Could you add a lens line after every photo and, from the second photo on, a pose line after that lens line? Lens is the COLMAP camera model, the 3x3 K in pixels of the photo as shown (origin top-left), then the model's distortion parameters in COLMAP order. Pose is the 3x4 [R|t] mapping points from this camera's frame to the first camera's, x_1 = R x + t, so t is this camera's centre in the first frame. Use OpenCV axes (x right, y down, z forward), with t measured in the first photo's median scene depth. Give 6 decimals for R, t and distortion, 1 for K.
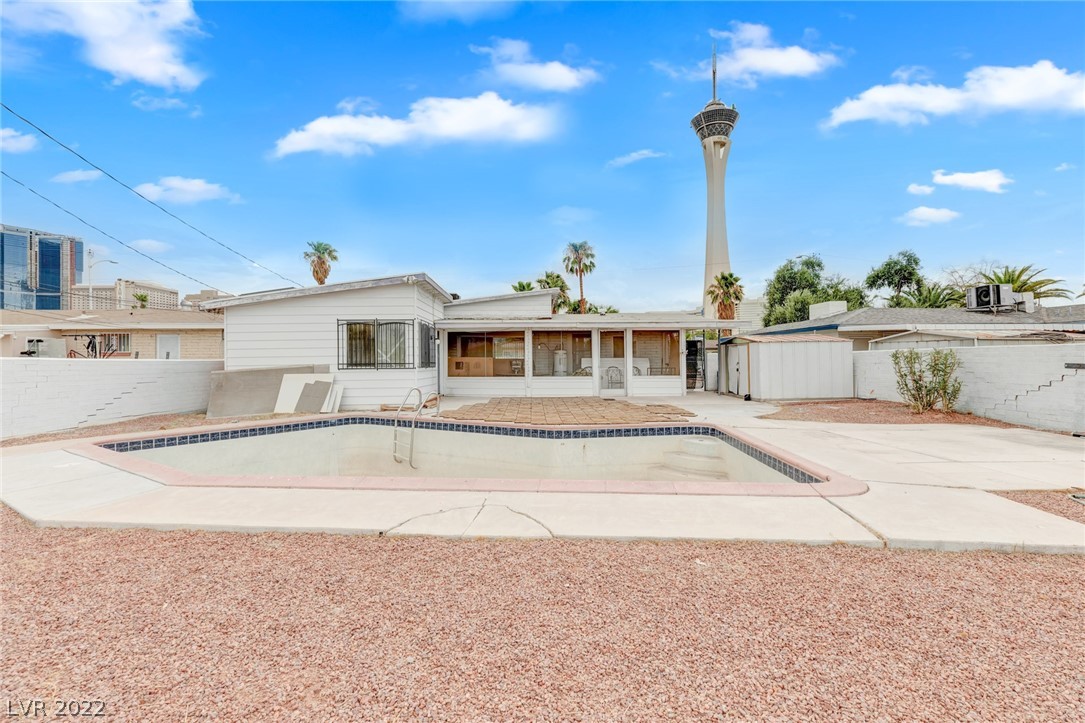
lens RADIAL K [[485.1, 0, 545.8], [0, 485.1, 358.8], [0, 0, 1]] dist [-0.000914, -0.000102]
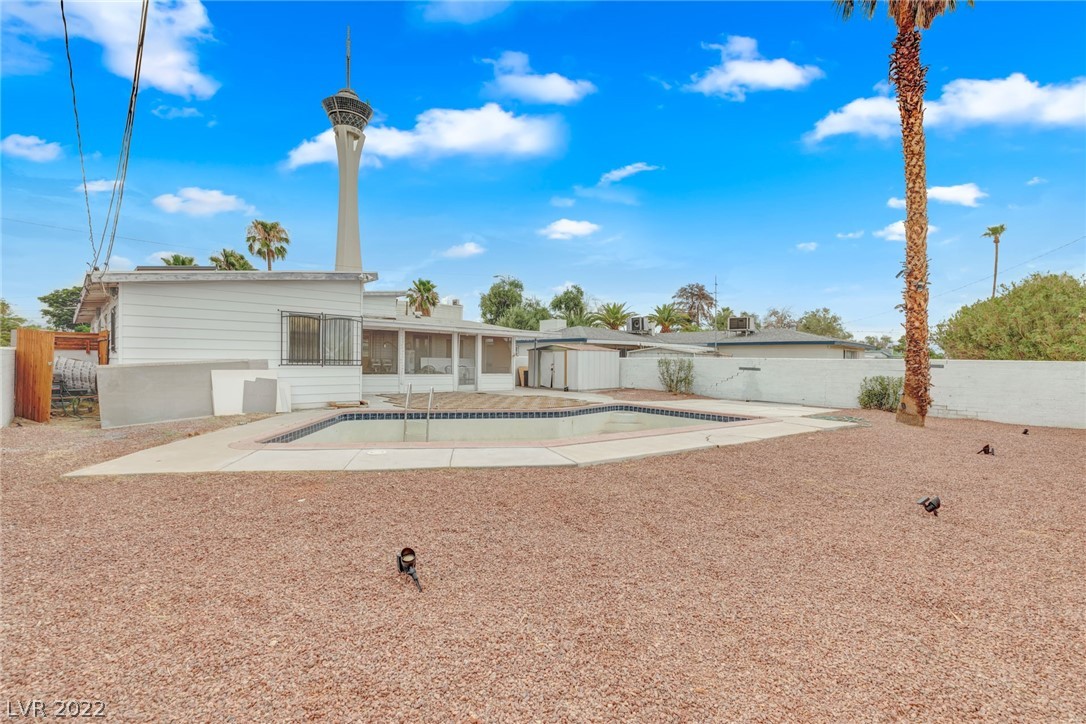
lens RADIAL K [[496.6, 0, 548.5], [0, 496.6, 356.6], [0, 0, 1]] dist [0.002177, -0.000168]
pose [[0.743157, 0.024781, 0.668658, -0.524582], [-0.023261, 0.999667, -0.011195, 0.003259], [-0.668712, -0.007234, 0.743486, -0.022475]]
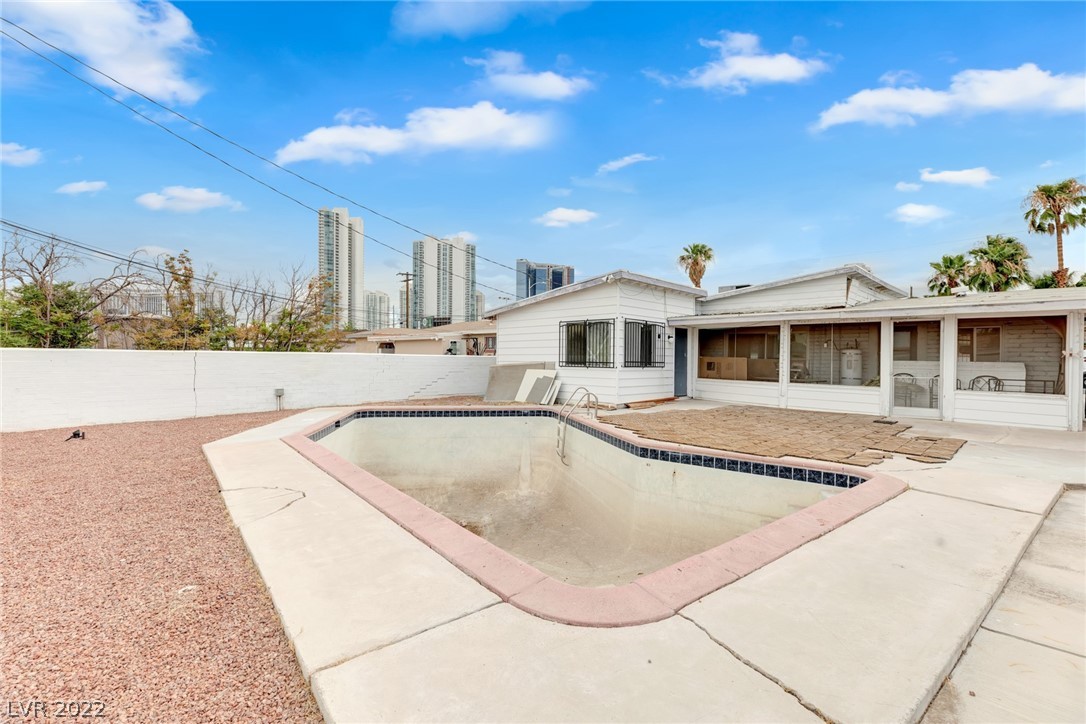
lens RADIAL K [[485.5, 0, 546.3], [0, 485.5, 359.3], [0, 0, 1]] dist [-0.000914, -0.000102]
pose [[0.682596, 0.017854, -0.730578, 0.280865], [-0.012753, 0.999840, 0.012519, -0.006405], [0.730685, 0.000772, 0.682715, 0.168570]]
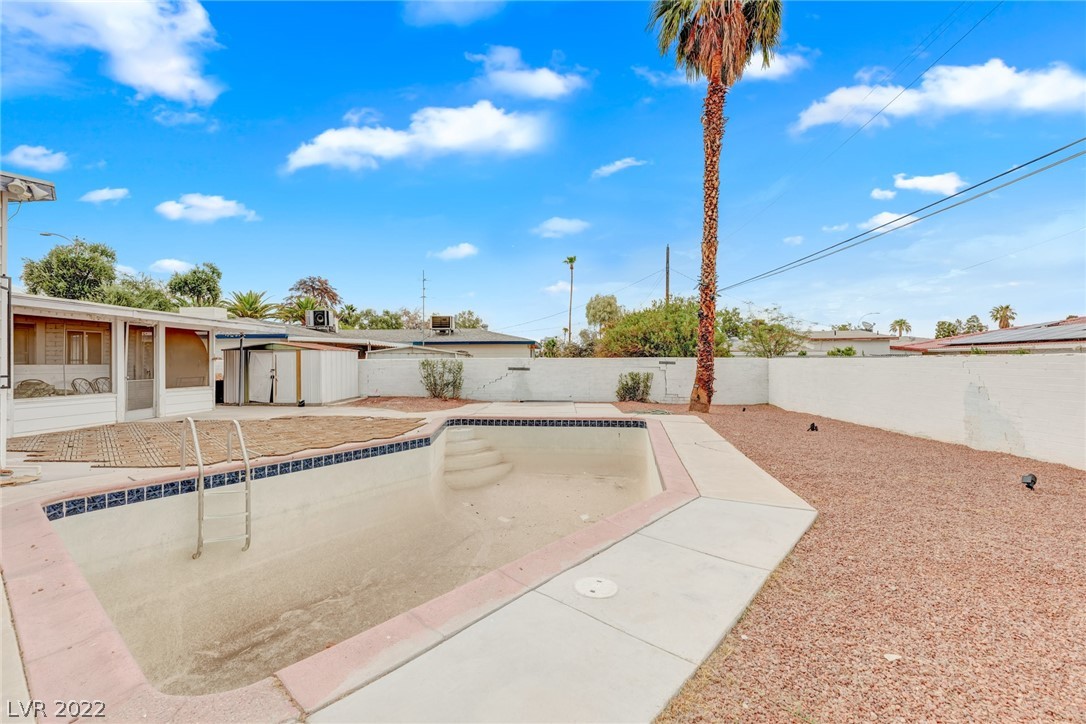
lens RADIAL K [[496.6, 0, 548.5], [0, 496.6, 356.6], [0, 0, 1]] dist [0.002177, -0.000168]
pose [[0.073516, 0.017448, 0.997141, -0.537091], [0.000145, 0.999847, -0.017506, -0.000357], [-0.997294, 0.001432, 0.073502, 0.367451]]
